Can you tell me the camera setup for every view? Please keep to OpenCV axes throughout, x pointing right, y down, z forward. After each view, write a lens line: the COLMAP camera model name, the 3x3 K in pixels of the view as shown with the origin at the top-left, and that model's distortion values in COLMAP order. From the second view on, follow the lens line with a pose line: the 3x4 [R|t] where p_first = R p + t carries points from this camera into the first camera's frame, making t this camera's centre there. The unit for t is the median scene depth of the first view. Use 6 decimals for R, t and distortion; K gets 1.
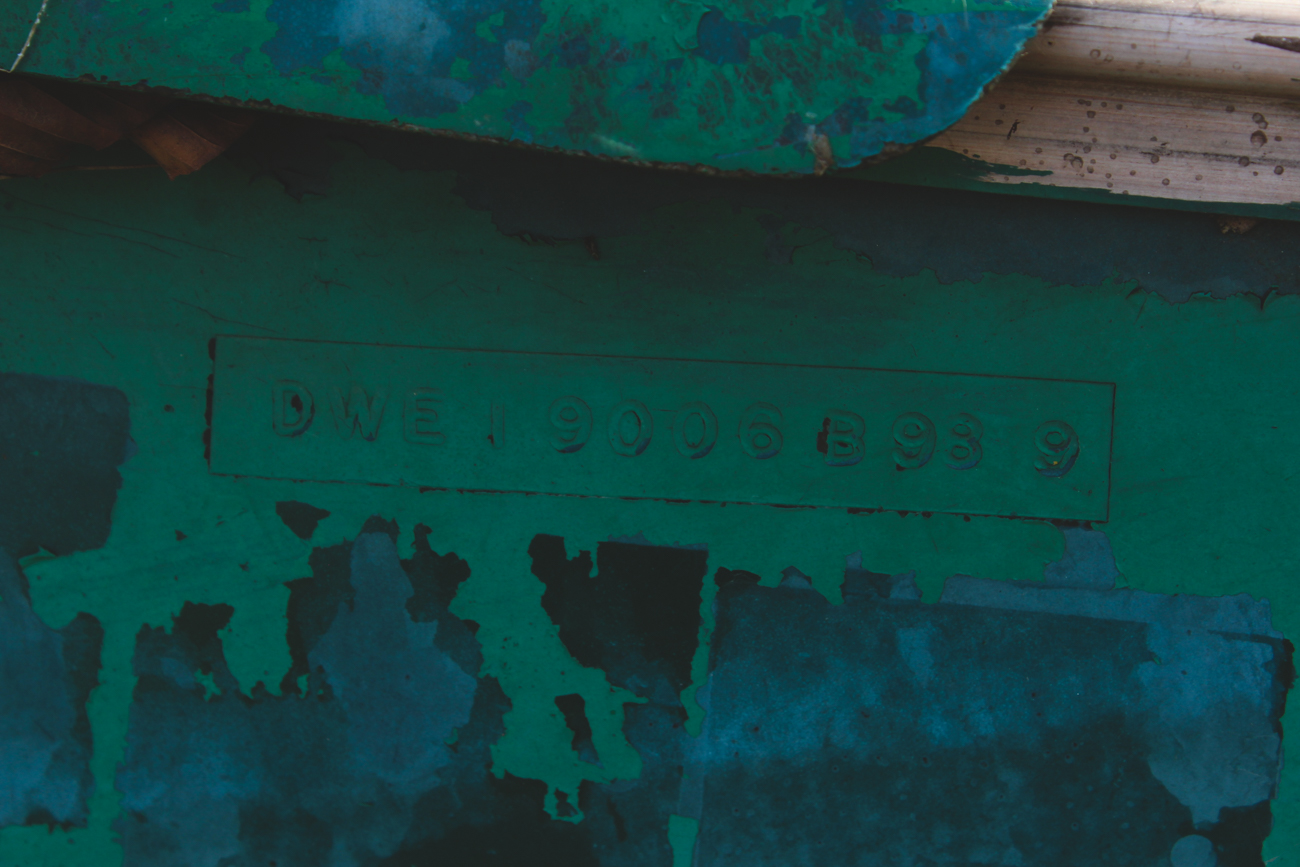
lens RADIAL K [[3311.6, 0, 650.0], [0, 3311.6, 433.5], [0, 0, 1]] dist [0.089271, 0.352650]
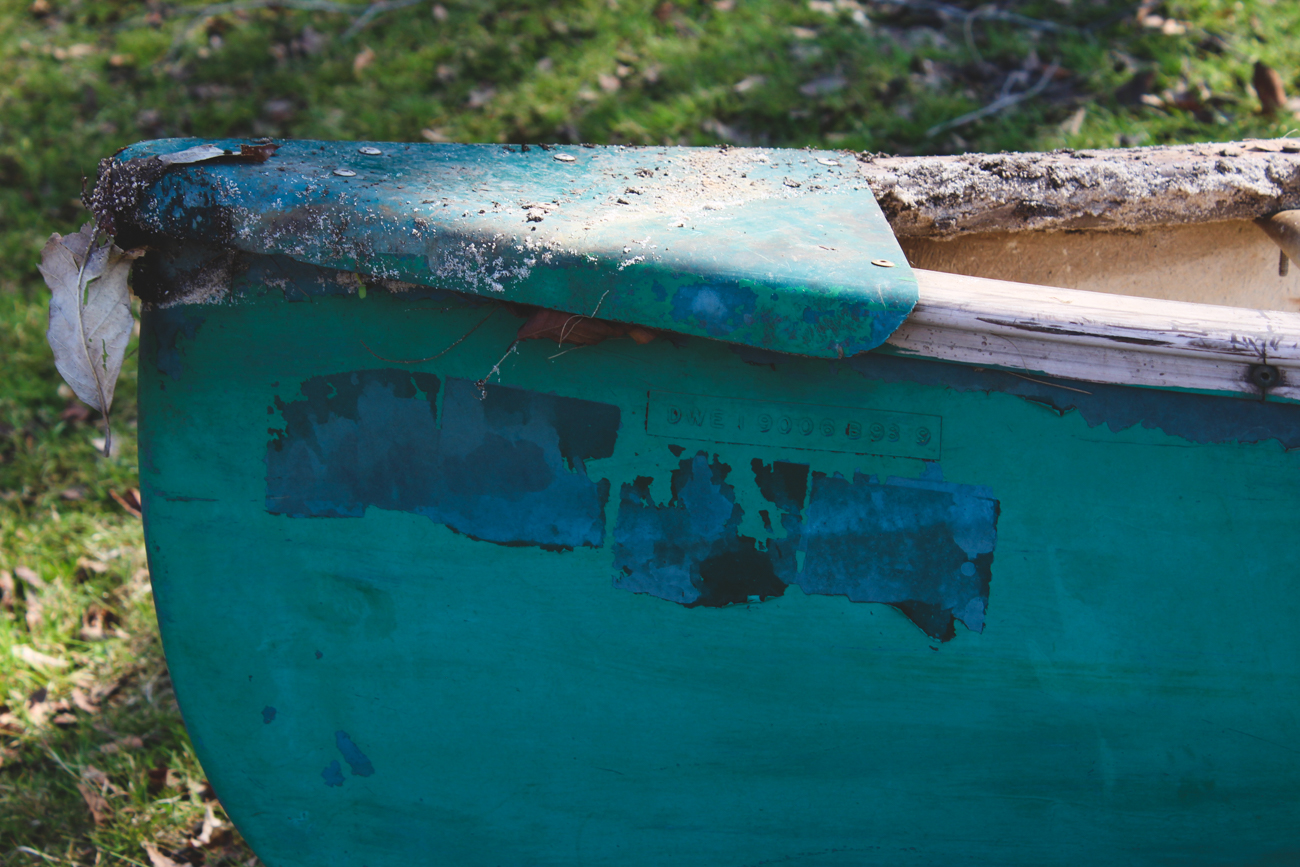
lens RADIAL K [[3311.6, 0, 650.0], [0, 3311.6, 433.5], [0, 0, 1]] dist [0.089271, 0.352650]
pose [[0.995431, 0.026130, -0.091834, 0.149650], [-0.016605, 0.994543, 0.103001, -0.303124], [0.094024, -0.101006, 0.990433, -2.014874]]
